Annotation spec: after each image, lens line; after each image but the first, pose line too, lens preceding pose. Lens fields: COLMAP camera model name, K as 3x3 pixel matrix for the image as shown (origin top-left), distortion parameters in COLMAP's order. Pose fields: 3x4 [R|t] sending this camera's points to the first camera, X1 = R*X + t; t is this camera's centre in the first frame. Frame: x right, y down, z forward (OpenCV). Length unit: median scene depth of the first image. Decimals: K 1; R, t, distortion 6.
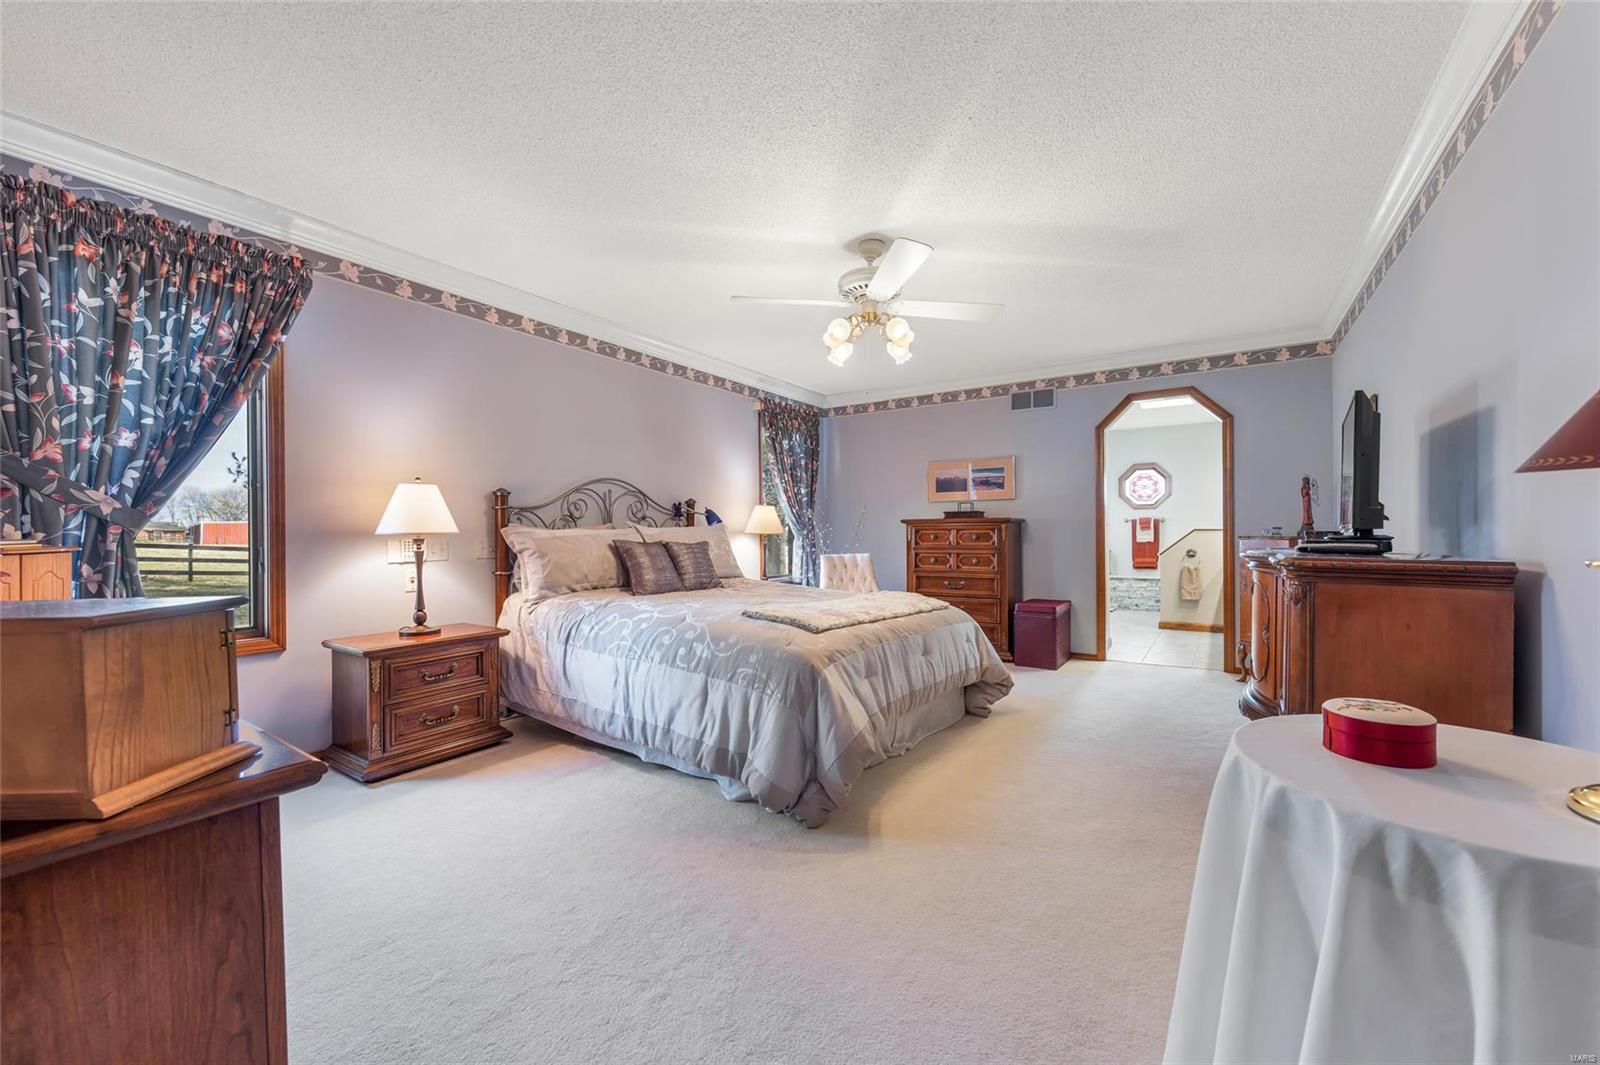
lens RADIAL K [[618.2, 0, 797.3], [0, 618.2, 530.6], [0, 0, 1]] dist [0.000490, 0.000351]
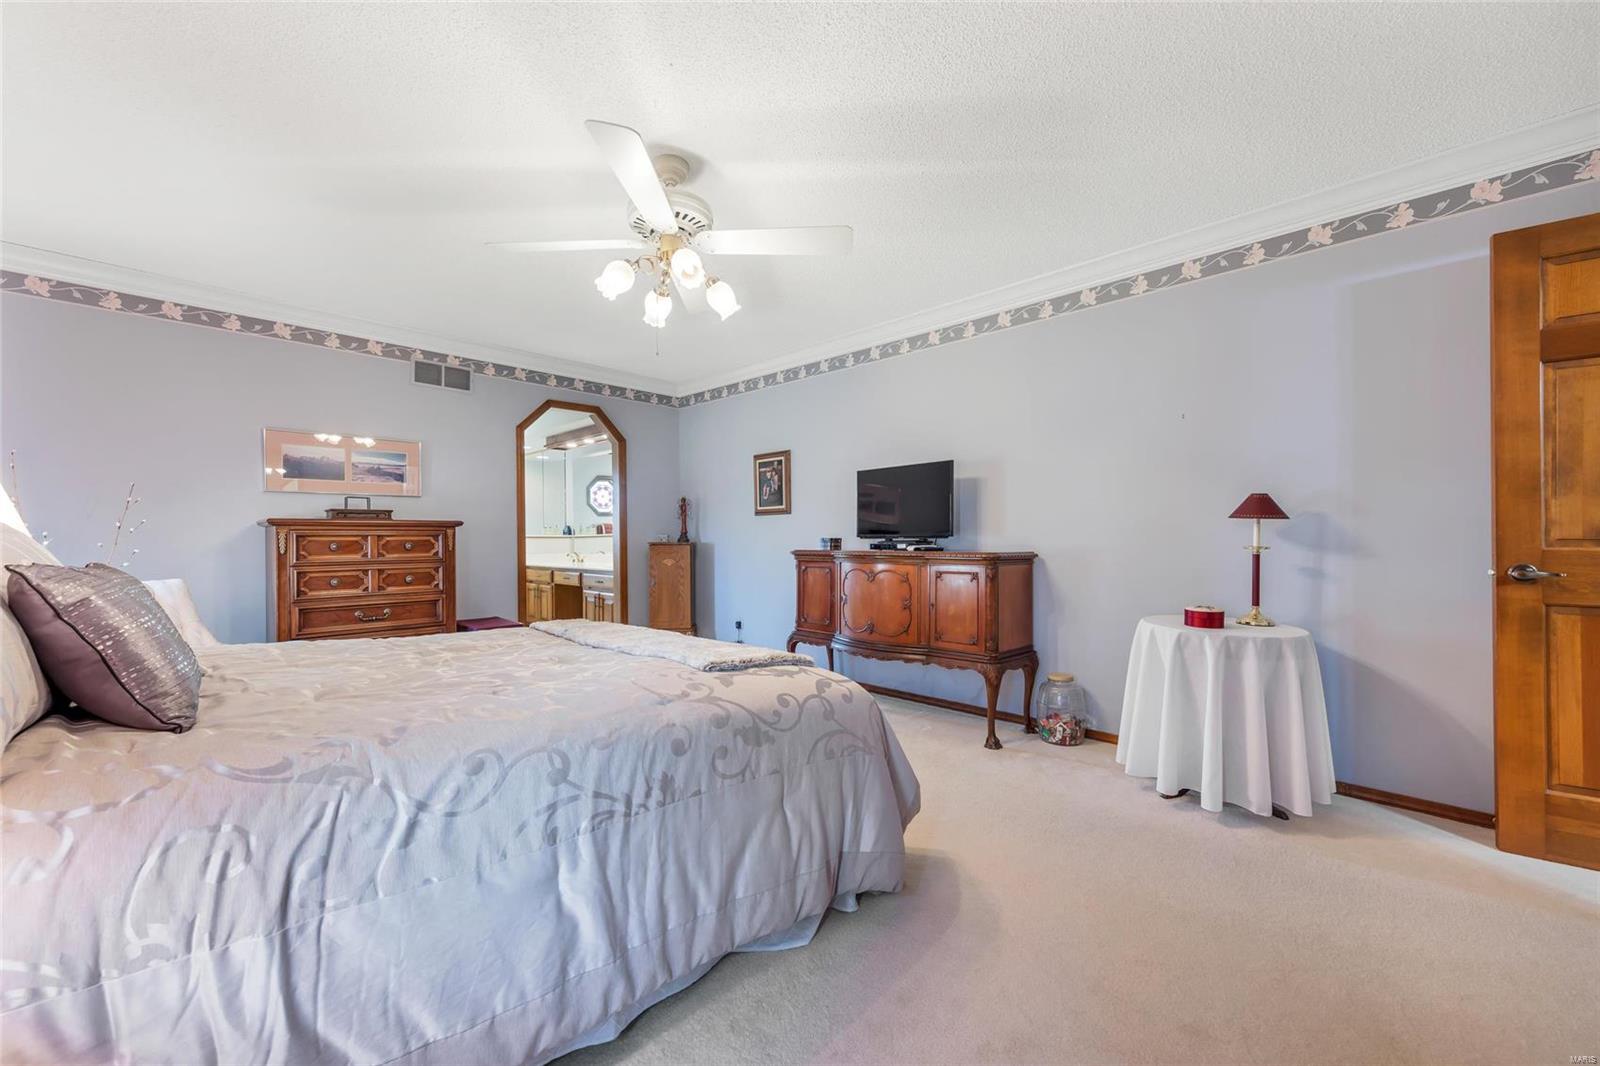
lens RADIAL K [[618.2, 0, 802.2], [0, 618.2, 540.2], [0, 0, 1]] dist [0.000490, 0.000351]
pose [[0.173340, -0.001278, 0.984861, -0.343739], [-0.001069, 0.999998, 0.001486, 0.001981], [-0.984861, -0.001310, 0.173339, 0.399813]]
